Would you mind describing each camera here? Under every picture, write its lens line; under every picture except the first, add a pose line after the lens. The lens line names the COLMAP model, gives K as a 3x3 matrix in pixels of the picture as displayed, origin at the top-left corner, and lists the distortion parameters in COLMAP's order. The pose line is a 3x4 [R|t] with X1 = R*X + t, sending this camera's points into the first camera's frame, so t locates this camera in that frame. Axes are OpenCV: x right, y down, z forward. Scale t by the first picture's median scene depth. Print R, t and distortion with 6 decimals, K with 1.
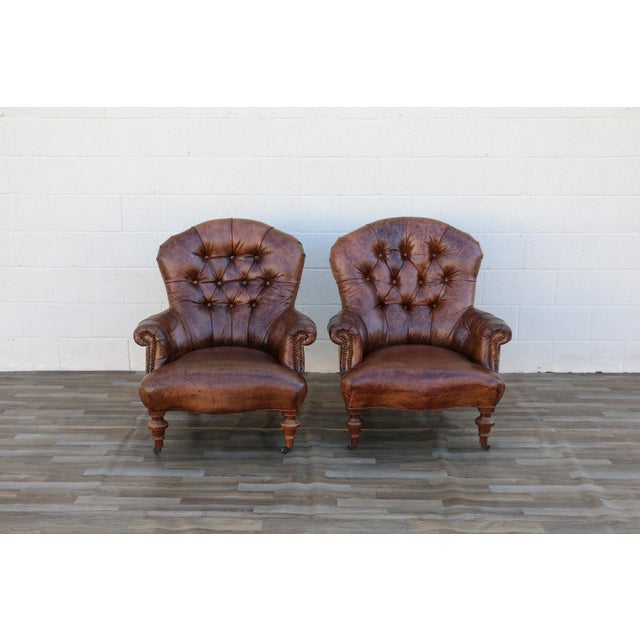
lens RADIAL K [[801.2, 0, 320.0], [0, 801.2, 320.0], [0, 0, 1]] dist [0.000150, 0.059721]
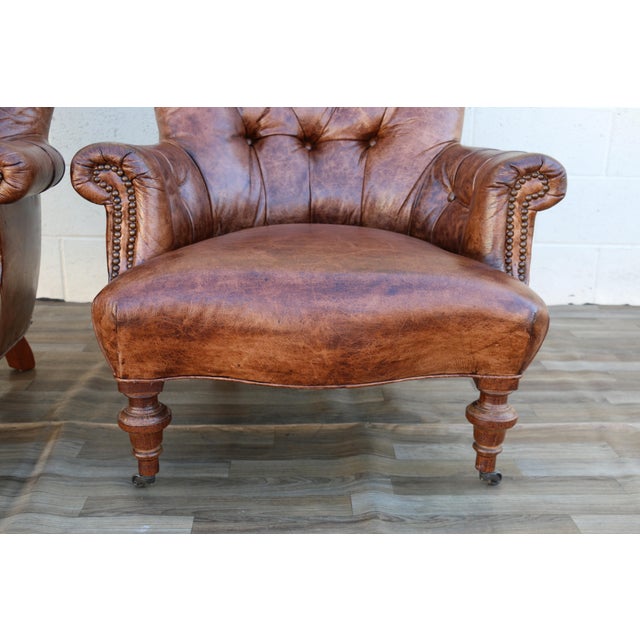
lens RADIAL K [[778.3, 0, 335.2], [0, 778.3, 310.4], [0, 0, 1]] dist [-0.008145, -0.015226]
pose [[0.998262, 0.006666, 0.058553, 0.100204], [-0.009433, 0.998845, 0.047115, 0.055567], [-0.058171, -0.047586, 0.997172, 0.582324]]
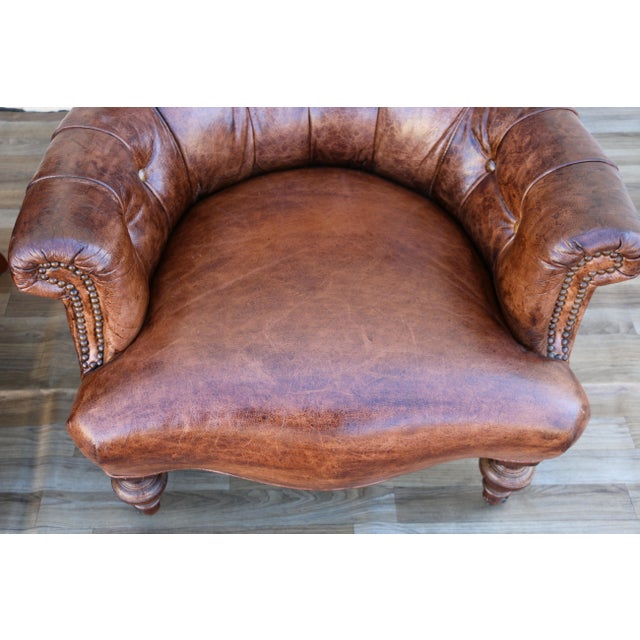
lens RADIAL K [[764.1, 0, 298.0], [0, 764.1, 291.8], [0, 0, 1]] dist [-0.001444, 0.055773]
pose [[0.999624, -0.016108, 0.022174, 0.097536], [0.000798, 0.825809, 0.563949, -0.113626], [-0.027395, -0.563720, 0.825512, 0.696617]]
